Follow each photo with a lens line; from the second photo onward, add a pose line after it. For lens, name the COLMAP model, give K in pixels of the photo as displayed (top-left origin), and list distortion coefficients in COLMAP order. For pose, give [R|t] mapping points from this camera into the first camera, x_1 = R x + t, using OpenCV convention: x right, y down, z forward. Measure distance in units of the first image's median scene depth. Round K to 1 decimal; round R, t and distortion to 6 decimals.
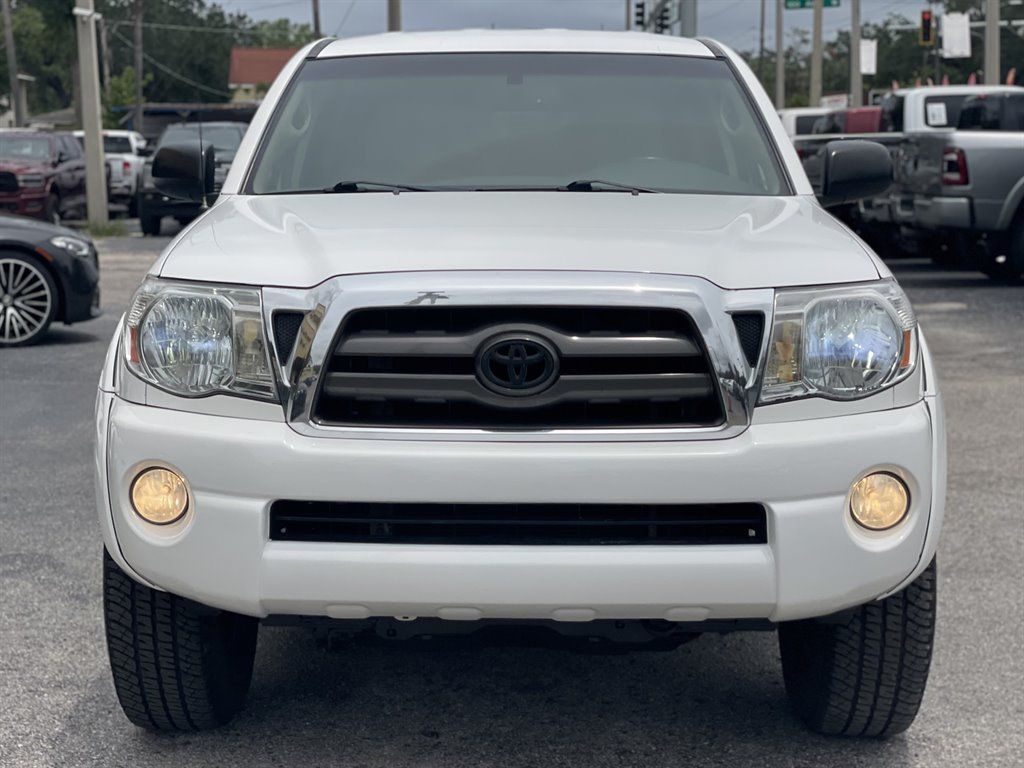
lens RADIAL K [[1715.0, 0, 477.0], [0, 1715.0, 386.5], [0, 0, 1]] dist [0.175663, -0.352805]
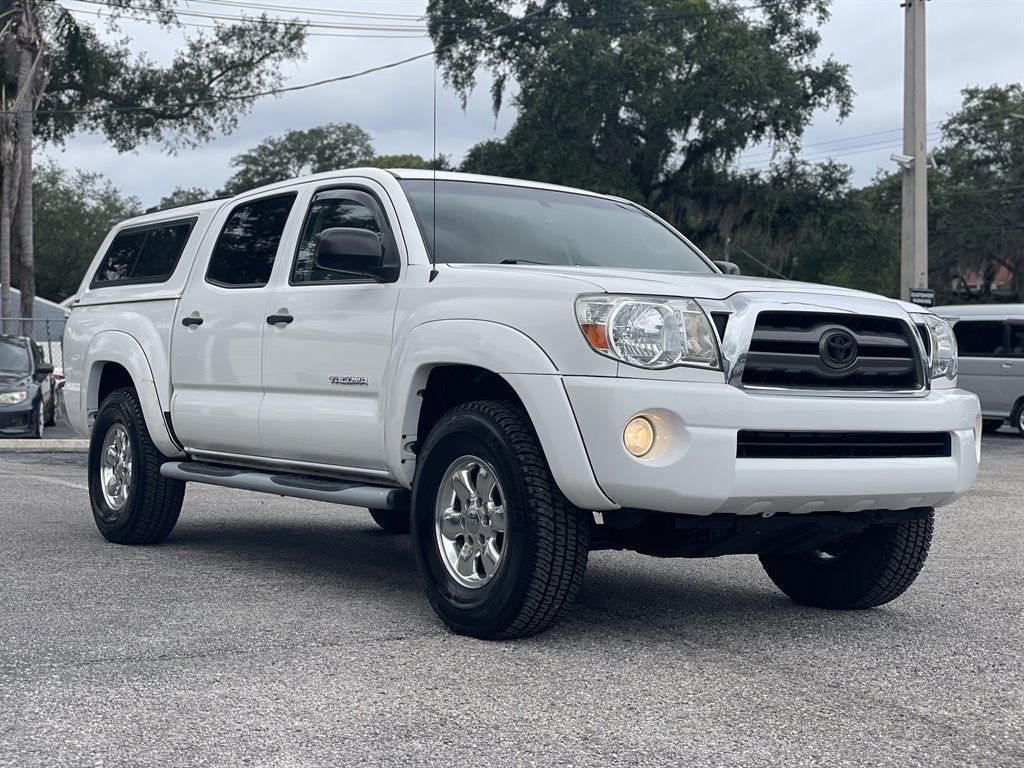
lens RADIAL K [[1536.9, 0, 512.0], [0, 1536.9, 384.0], [0, 0, 1]] dist [0.101725, -0.078238]
pose [[0.800977, 0.020503, 0.598344, -0.959851], [0.060676, 0.991488, -0.115199, 0.147959], [-0.595613, 0.128576, 0.792915, 0.014766]]
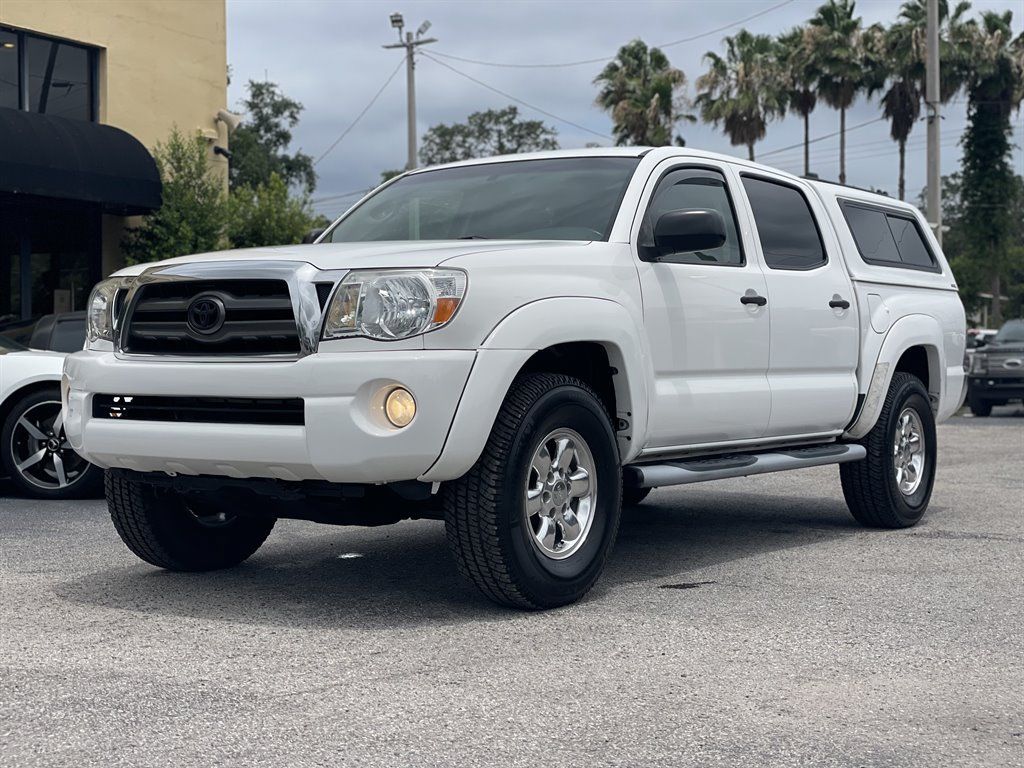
lens RADIAL K [[1536.9, 0, 512.0], [0, 1536.9, 384.0], [0, 0, 1]] dist [0.101725, -0.078238]
pose [[0.840103, 0.015553, -0.542204, 0.932845], [-0.082157, 0.991705, -0.098849, 0.152208], [0.536170, 0.127589, 0.834412, -0.067471]]
